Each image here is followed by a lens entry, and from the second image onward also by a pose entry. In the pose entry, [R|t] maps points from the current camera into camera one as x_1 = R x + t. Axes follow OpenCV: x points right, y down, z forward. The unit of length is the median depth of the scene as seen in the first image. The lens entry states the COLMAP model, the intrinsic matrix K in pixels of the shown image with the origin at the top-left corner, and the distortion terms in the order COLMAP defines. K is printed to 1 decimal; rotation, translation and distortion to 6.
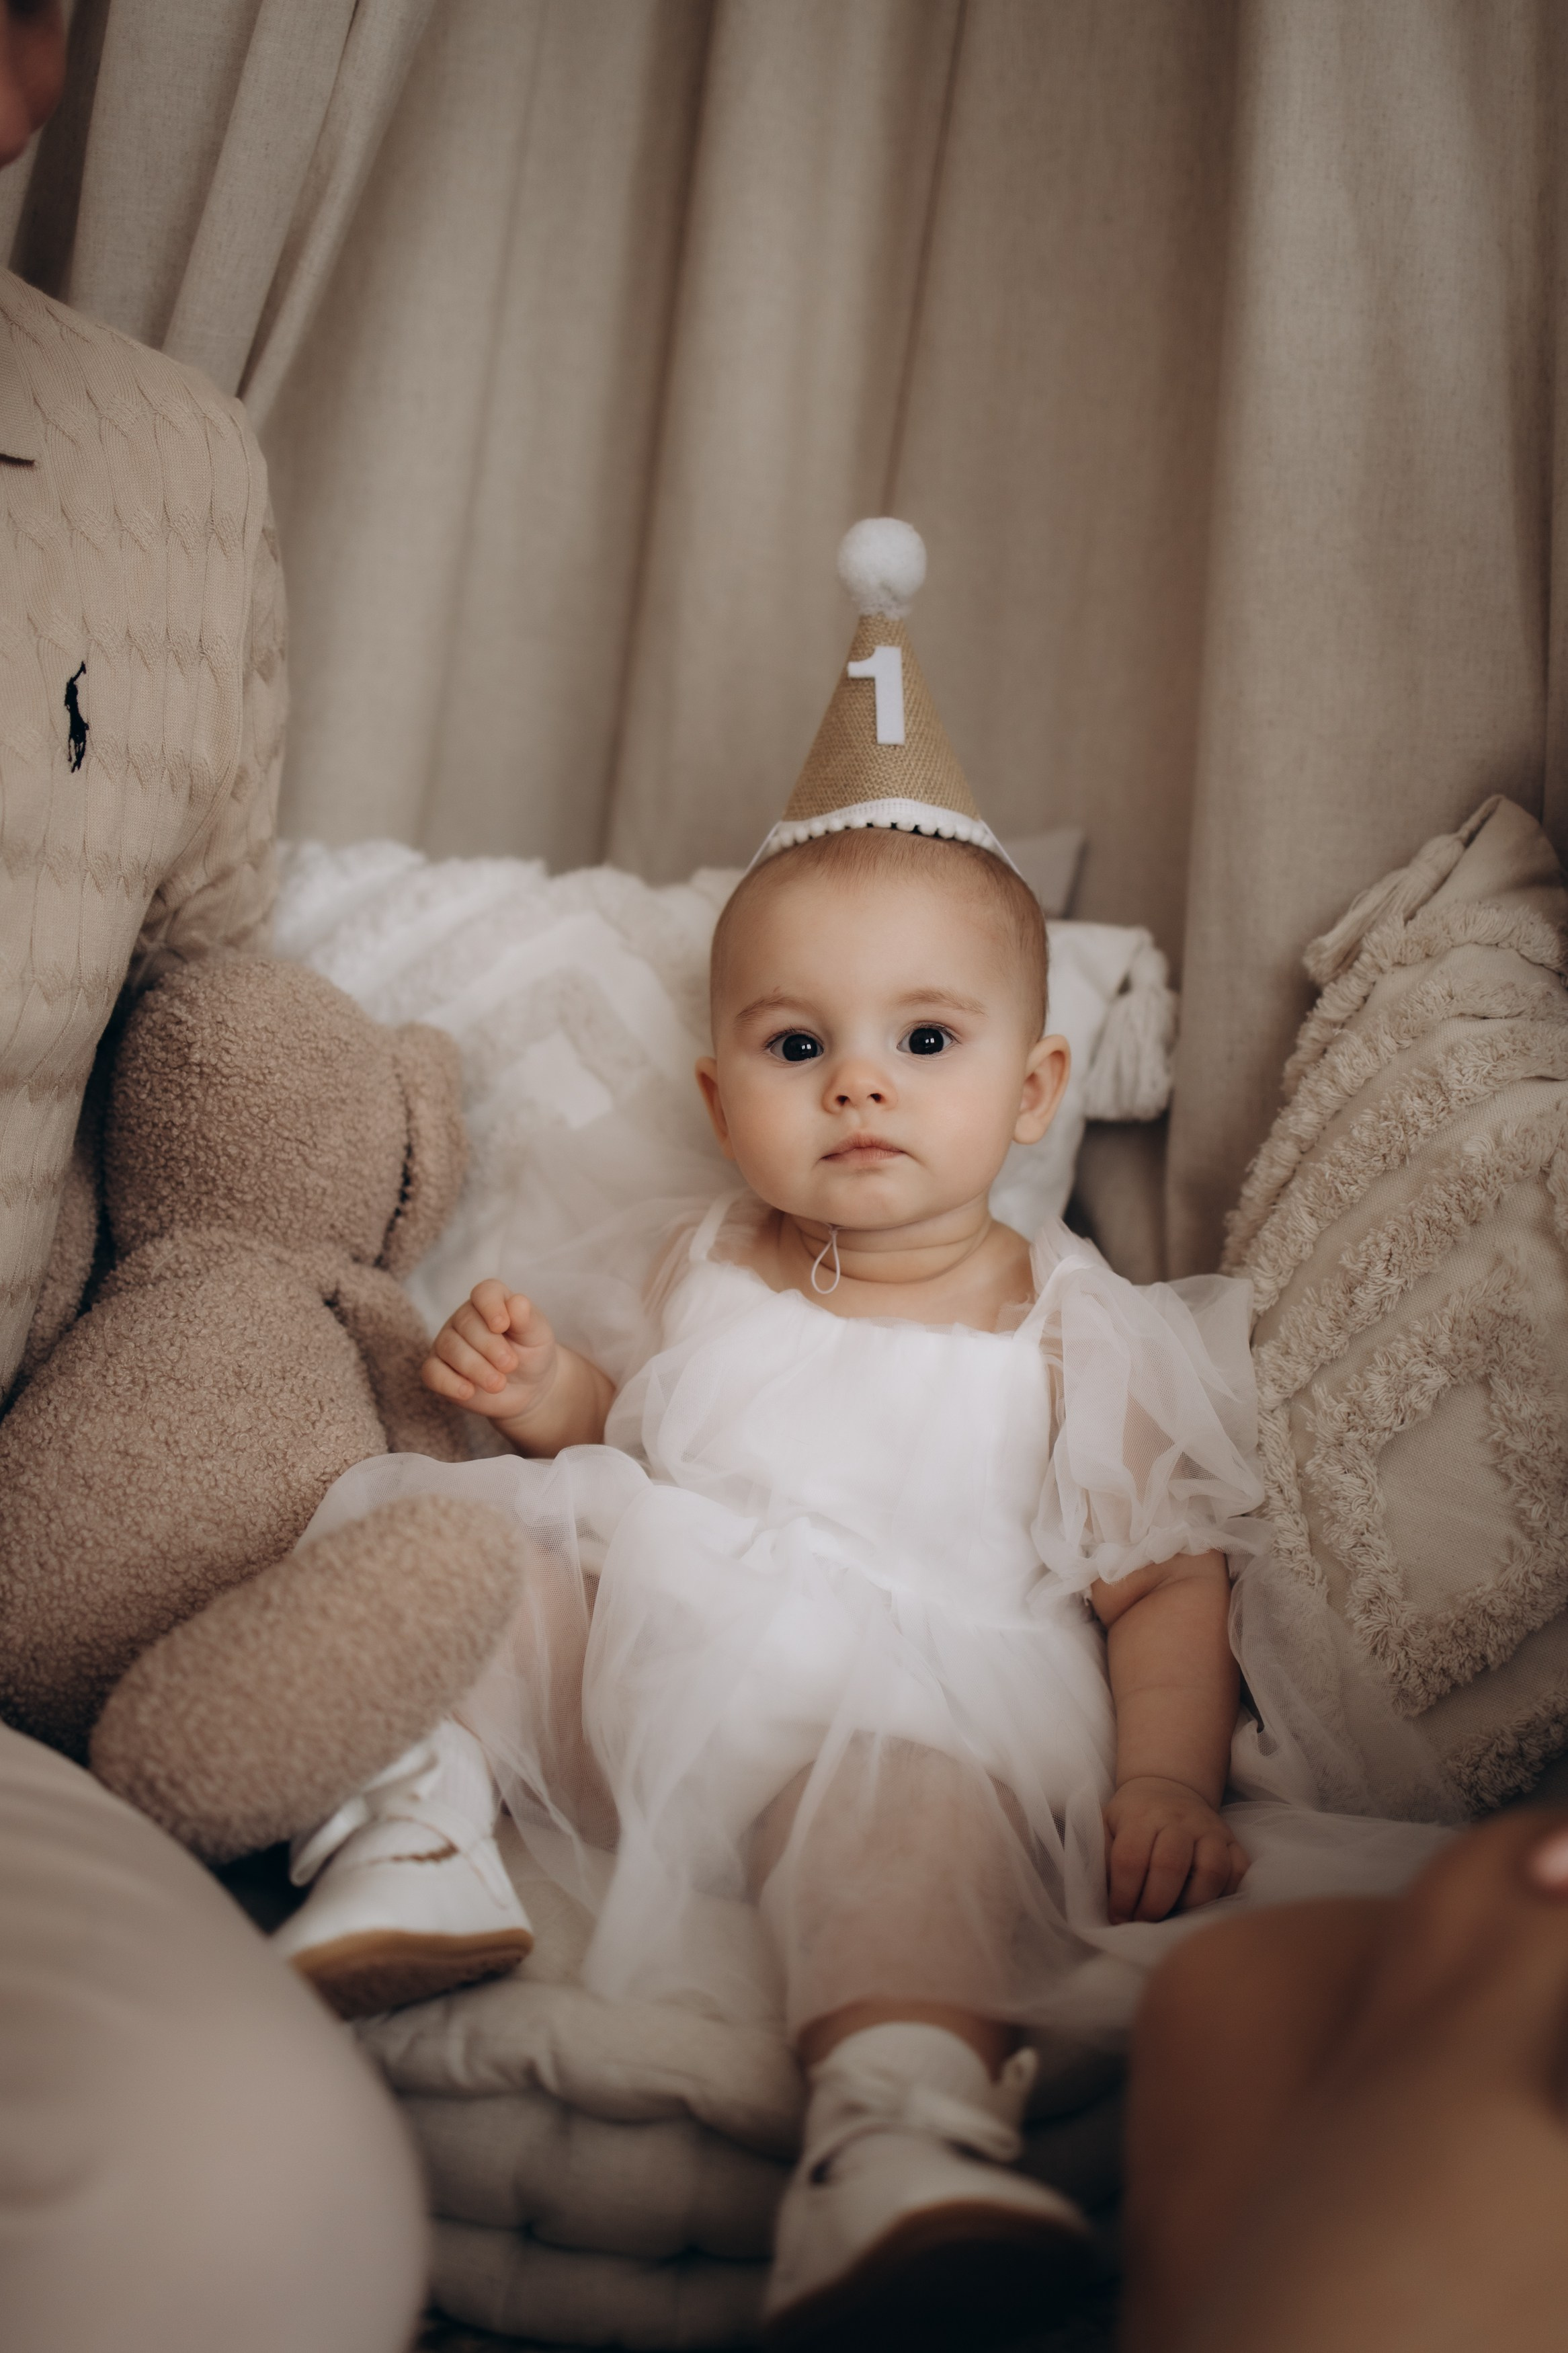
lens RADIAL K [[2443.4, 0, 834.4], [0, 2443.4, 1173.6], [0, 0, 1]] dist [0.053695, -0.209654]
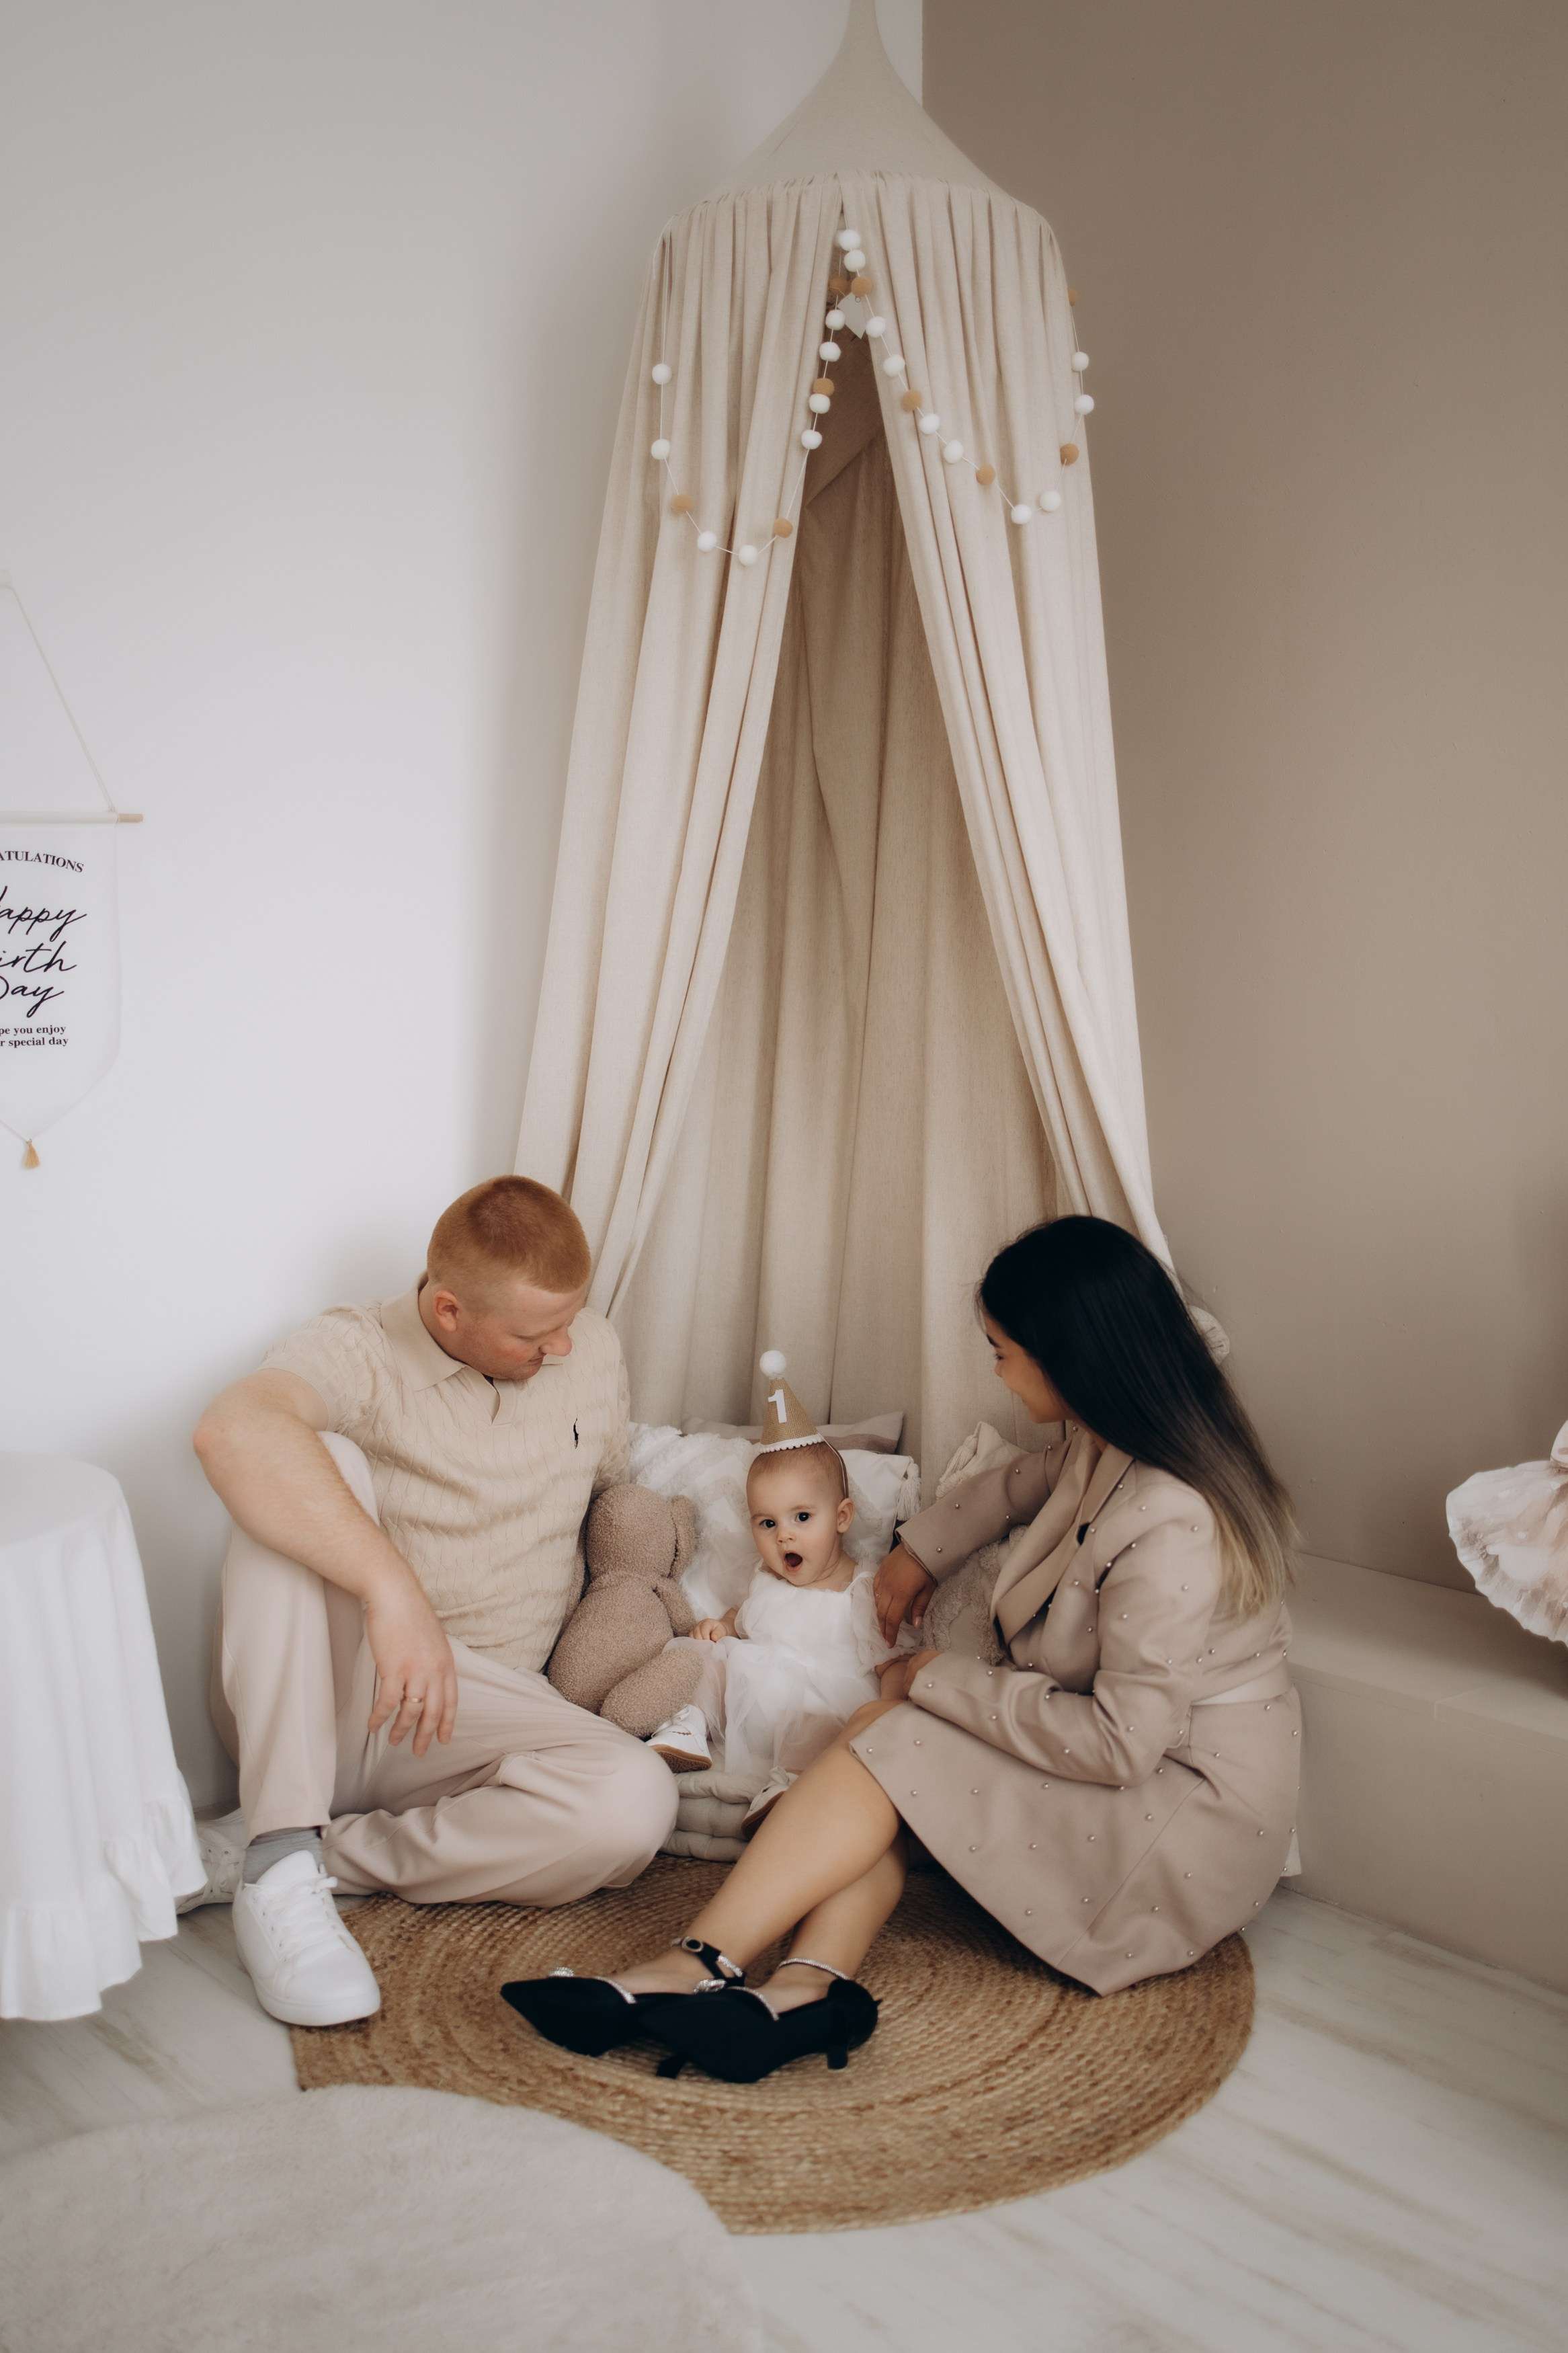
lens RADIAL K [[2443.4, 0, 834.4], [0, 2443.4, 1173.6], [0, 0, 1]] dist [0.053695, -0.209654]
pose [[0.988104, -0.068853, -0.137512, 0.545317], [0.060245, 0.996012, -0.065813, -0.285270], [0.141495, 0.056746, 0.988311, -2.345621]]
